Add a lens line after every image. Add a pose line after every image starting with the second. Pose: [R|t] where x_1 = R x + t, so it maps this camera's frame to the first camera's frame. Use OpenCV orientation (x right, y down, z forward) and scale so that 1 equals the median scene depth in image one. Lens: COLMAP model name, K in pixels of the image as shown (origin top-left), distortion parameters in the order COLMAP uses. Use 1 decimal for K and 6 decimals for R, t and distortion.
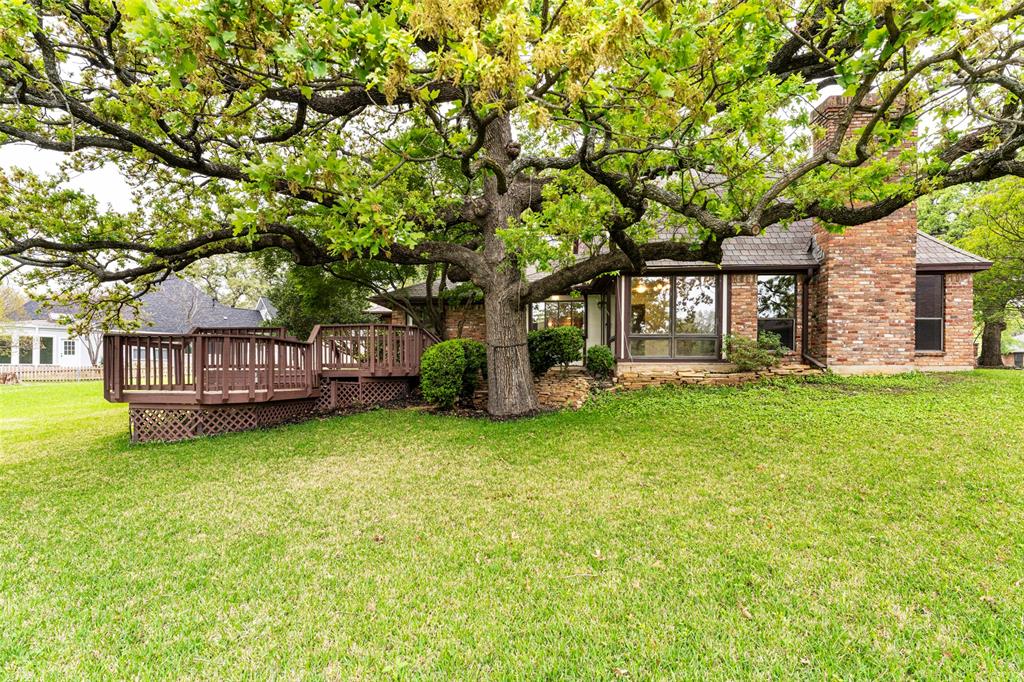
lens RADIAL K [[463.2, 0, 508.8], [0, 463.2, 370.6], [0, 0, 1]] dist [-0.000880, -0.000057]
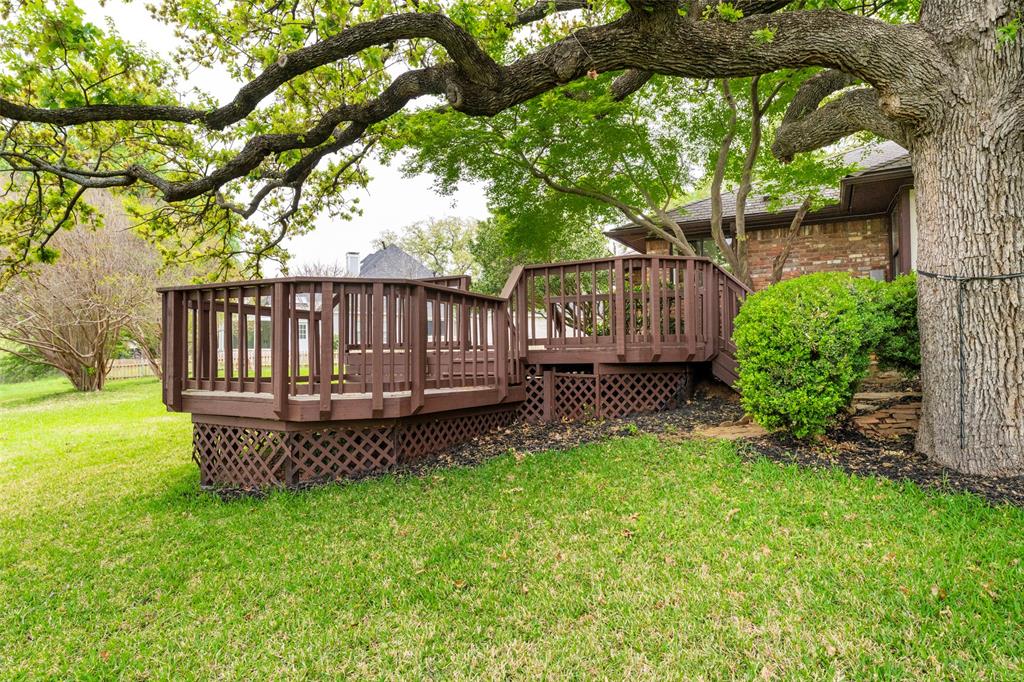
lens RADIAL K [[544.8, 0, 514.0], [0, 544.8, 342.8], [0, 0, 1]] dist [0.003465, -0.000036]
pose [[0.896581, -0.016144, -0.442586, -0.151794], [0.007905, 0.999760, -0.020455, 0.002876], [0.442810, 0.014841, 0.896493, 0.467949]]
